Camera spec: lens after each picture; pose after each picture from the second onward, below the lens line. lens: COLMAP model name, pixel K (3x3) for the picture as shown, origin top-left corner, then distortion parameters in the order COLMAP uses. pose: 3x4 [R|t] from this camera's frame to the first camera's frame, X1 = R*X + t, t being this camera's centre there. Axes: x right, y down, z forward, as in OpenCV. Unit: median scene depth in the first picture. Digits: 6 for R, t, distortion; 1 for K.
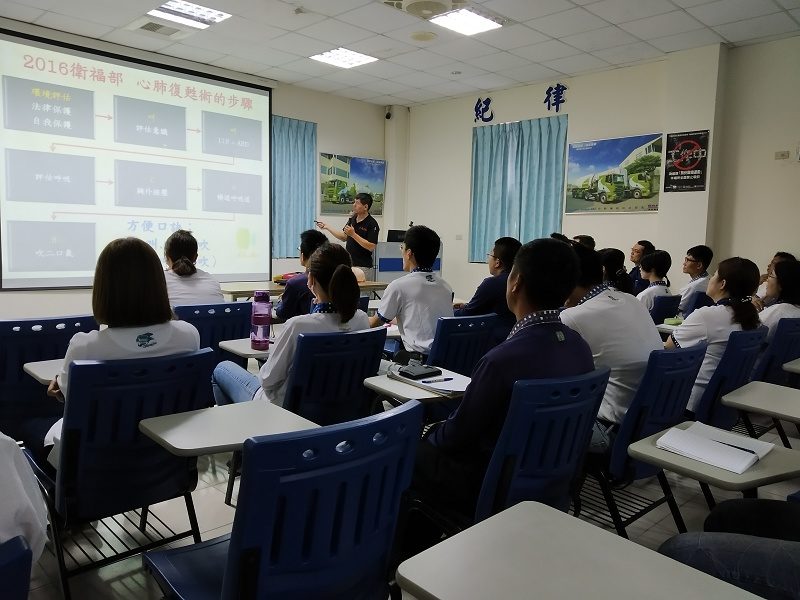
lens RADIAL K [[632.2, 0, 400.0], [0, 632.2, 300.0], [0, 0, 1]] dist [-0.005998, -0.018419]
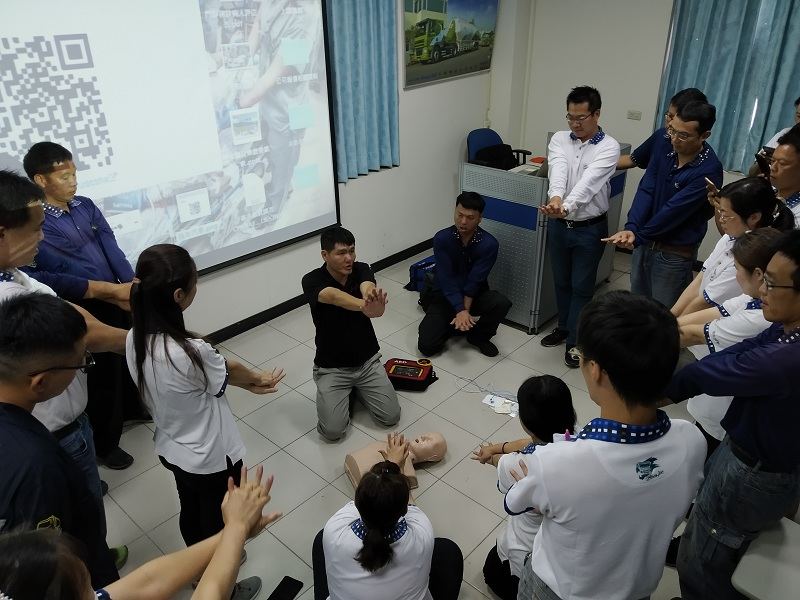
lens RADIAL K [[636.1, 0, 400.0], [0, 636.1, 300.0], [0, 0, 1]] dist [-0.003978, 0.014014]
pose [[0.997618, -0.060102, 0.033841, -0.167861], [0.043319, 0.927754, 0.370669, -0.178353], [-0.053674, -0.368320, 0.928148, 0.402987]]
